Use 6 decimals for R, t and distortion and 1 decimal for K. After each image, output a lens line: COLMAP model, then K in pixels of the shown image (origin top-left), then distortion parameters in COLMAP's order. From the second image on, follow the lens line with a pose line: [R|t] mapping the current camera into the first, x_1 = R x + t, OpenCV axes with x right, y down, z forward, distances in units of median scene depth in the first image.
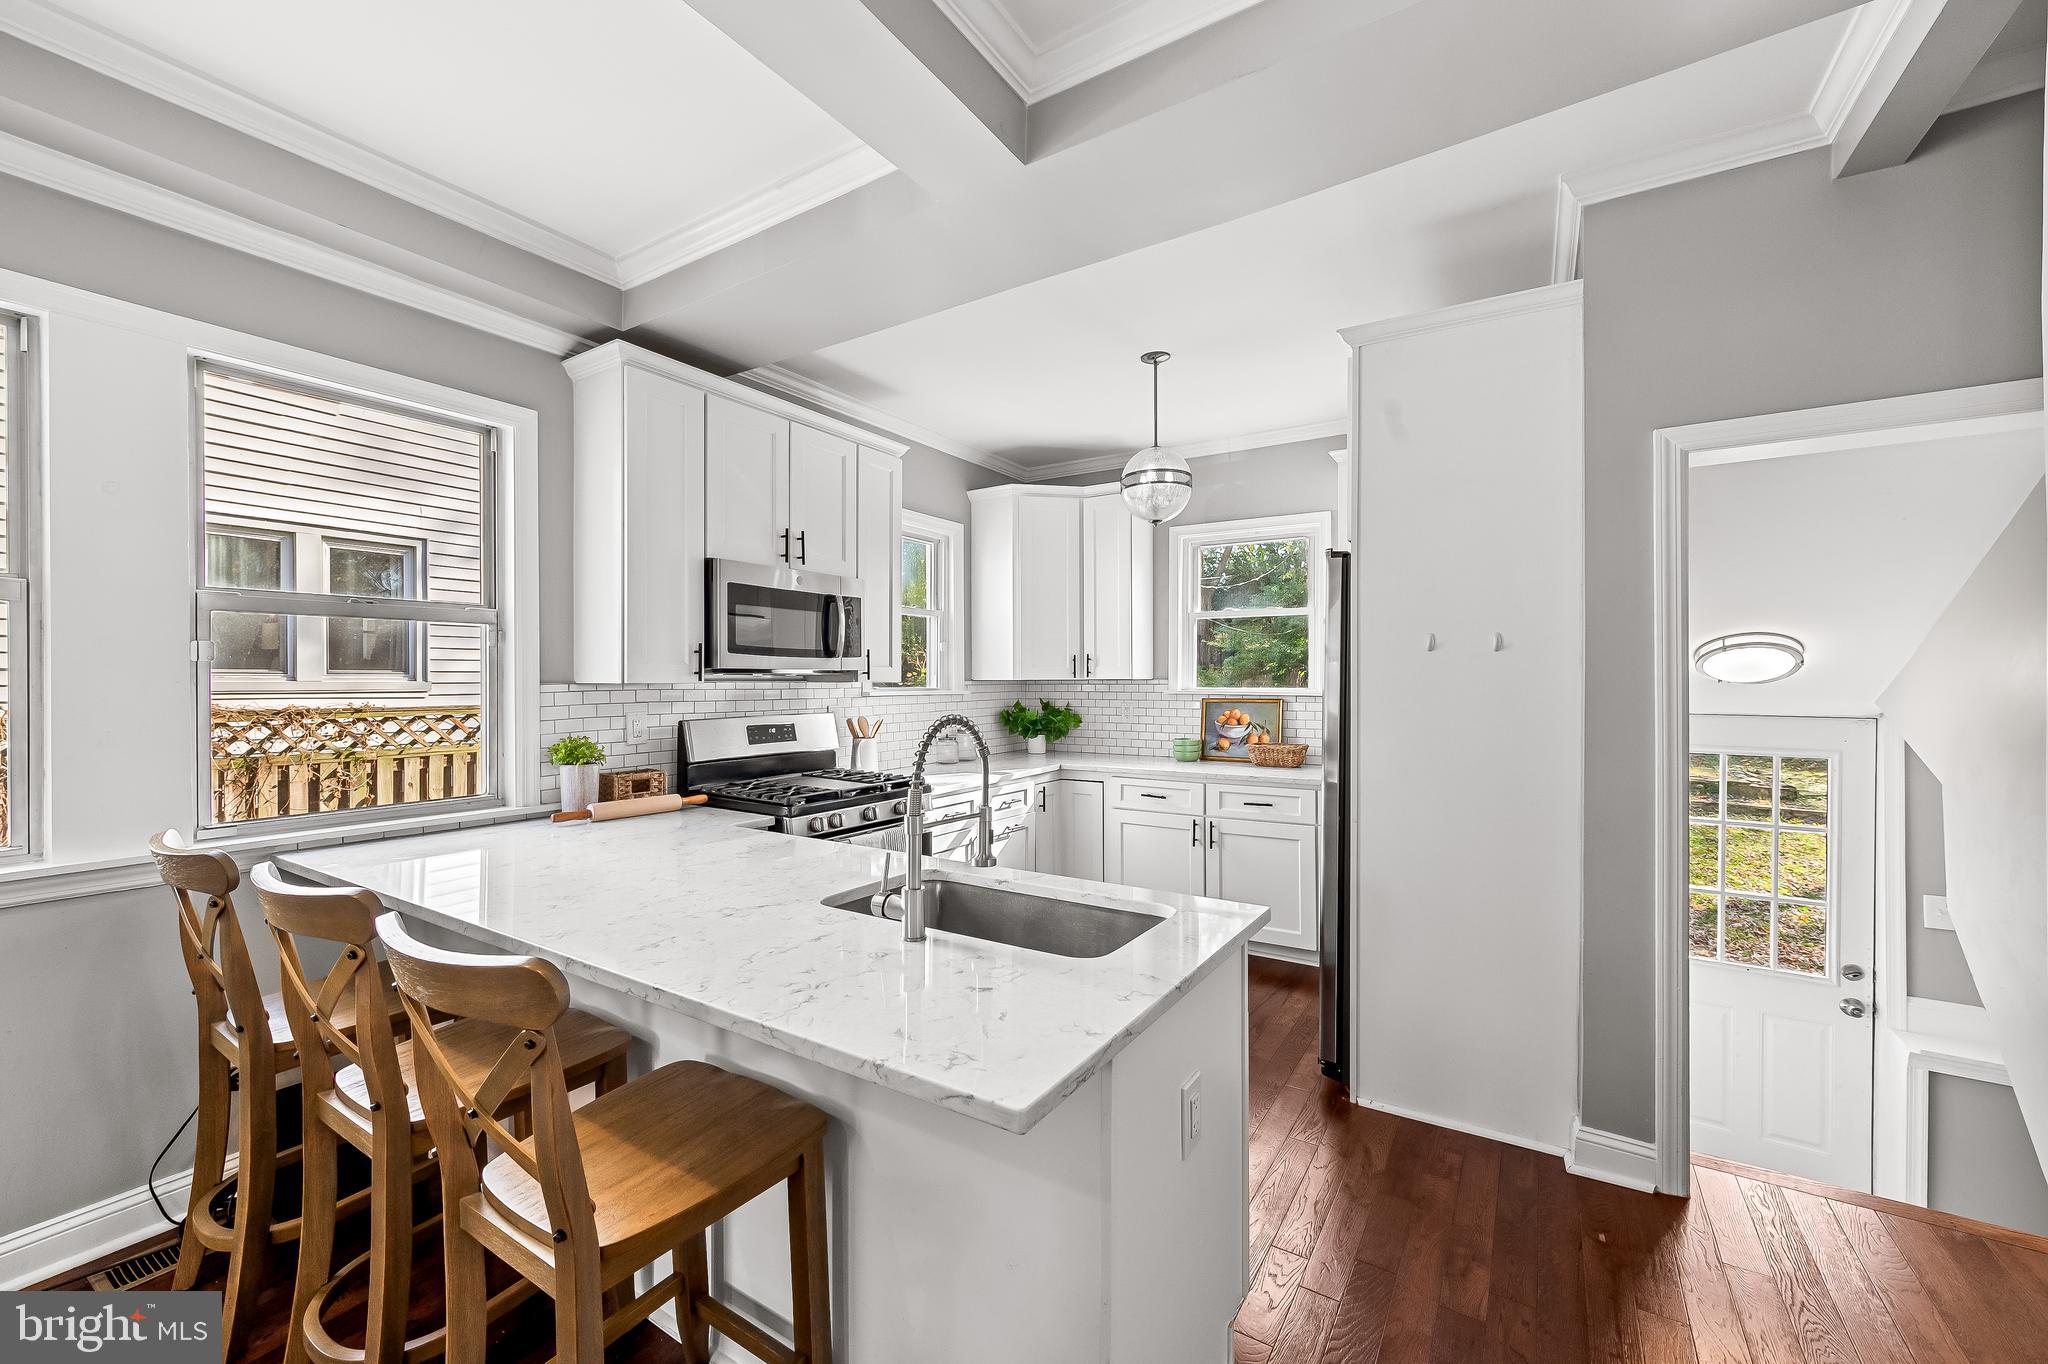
lens RADIAL K [[816.6, 0, 1012.8], [0, 816.6, 672.9], [0, 0, 1]] dist [0.008811, -0.000120]
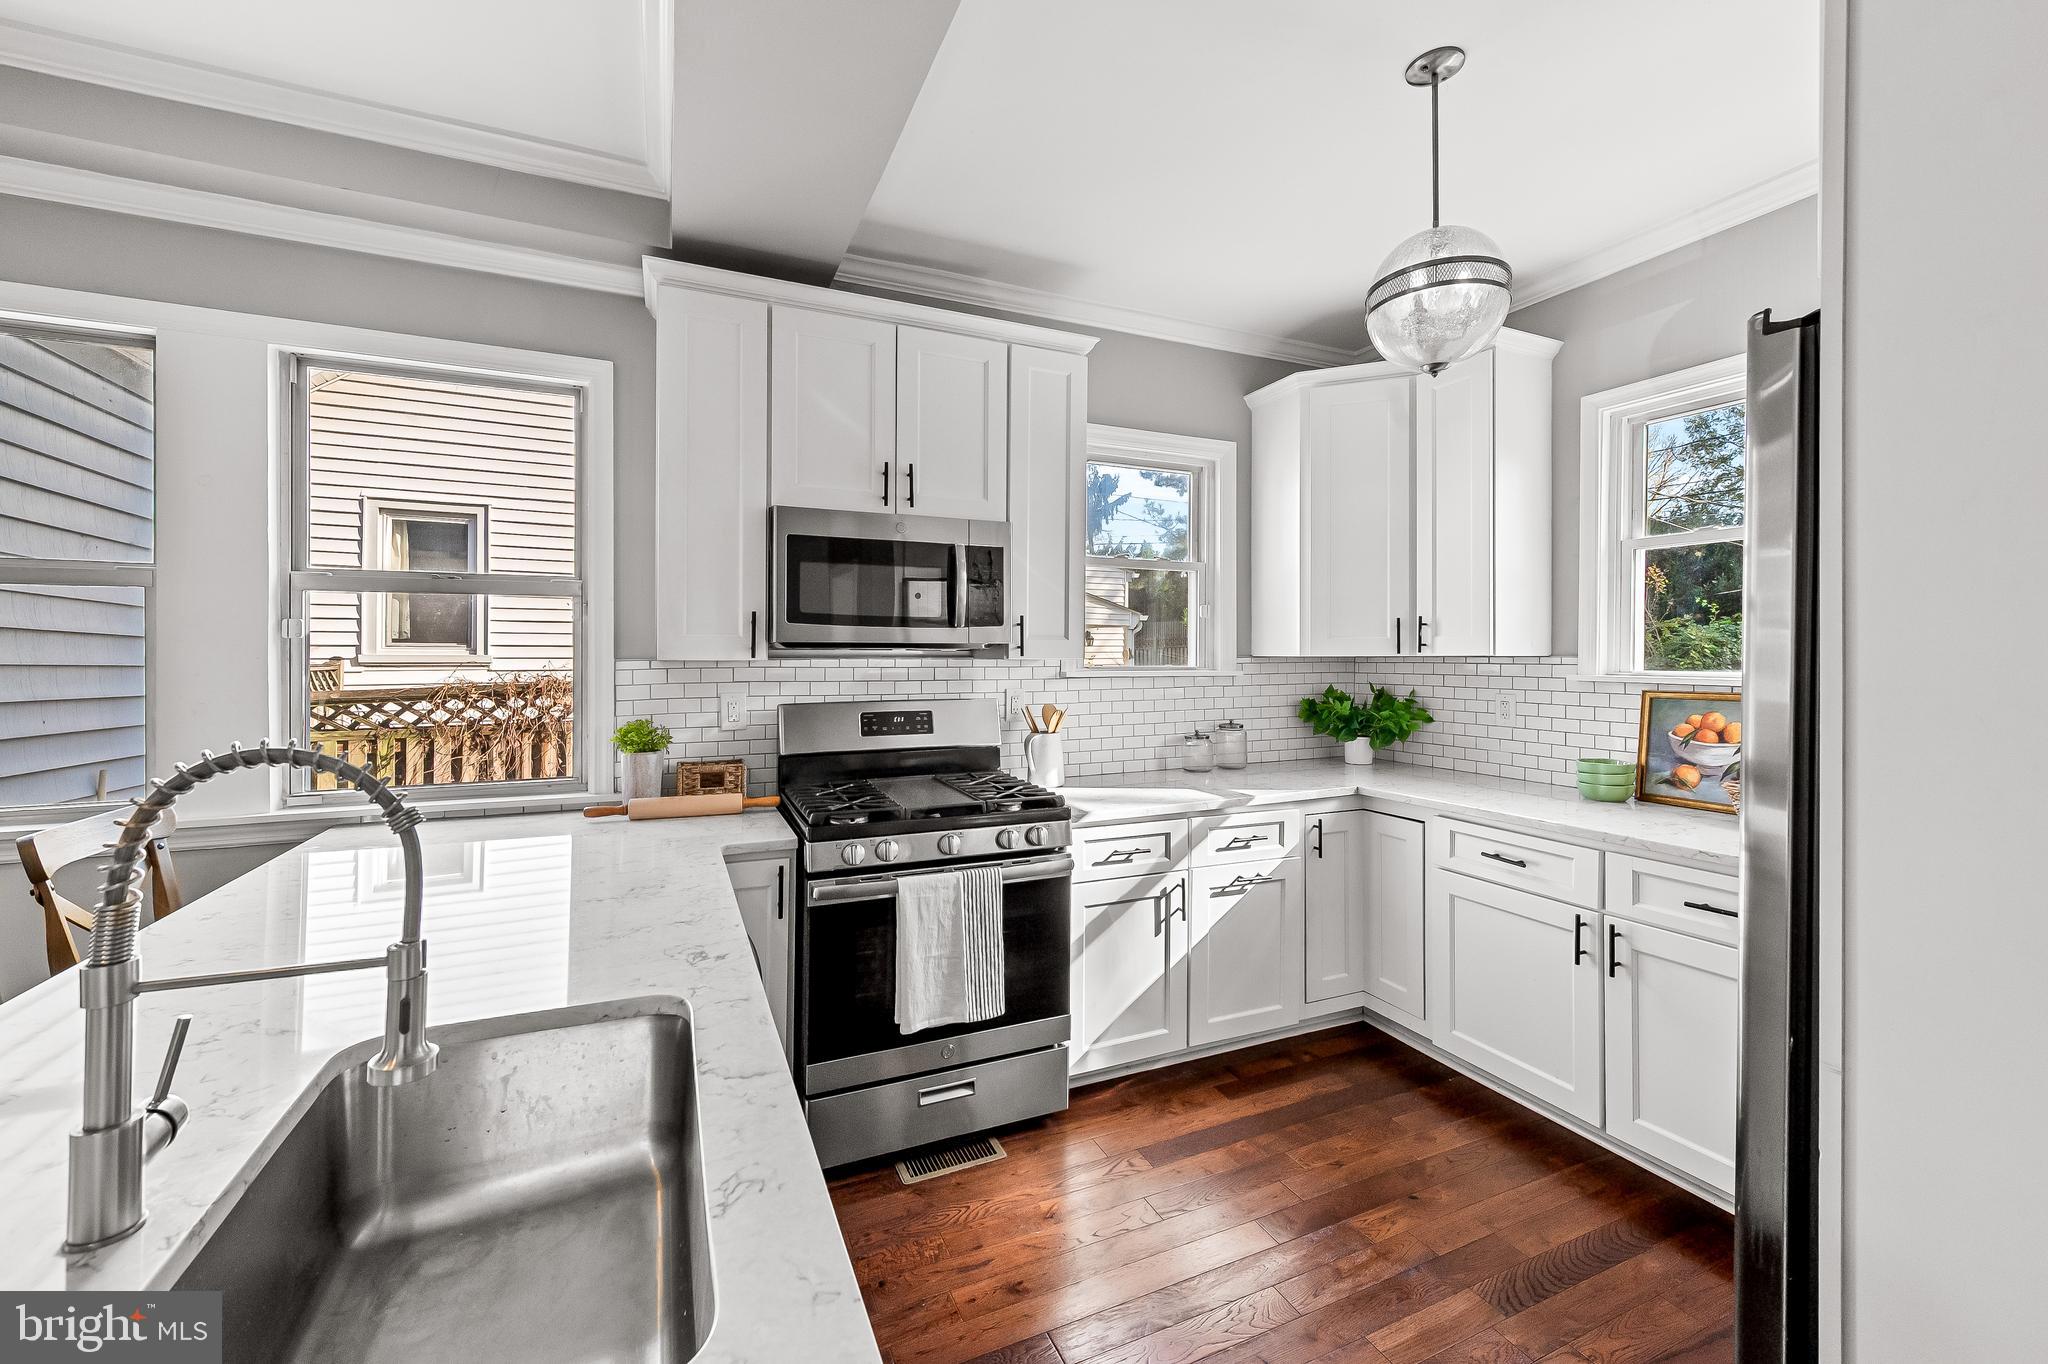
lens RADIAL K [[820.1, 0, 1022.9], [0, 820.1, 647.3], [0, 0, 1]] dist [0.007394, -0.000004]
pose [[0.837557, -0.002429, -0.546345, 0.212980], [0.003084, 0.999995, 0.000283, 0.000069], [0.546342, -0.001922, 0.837560, 0.339957]]
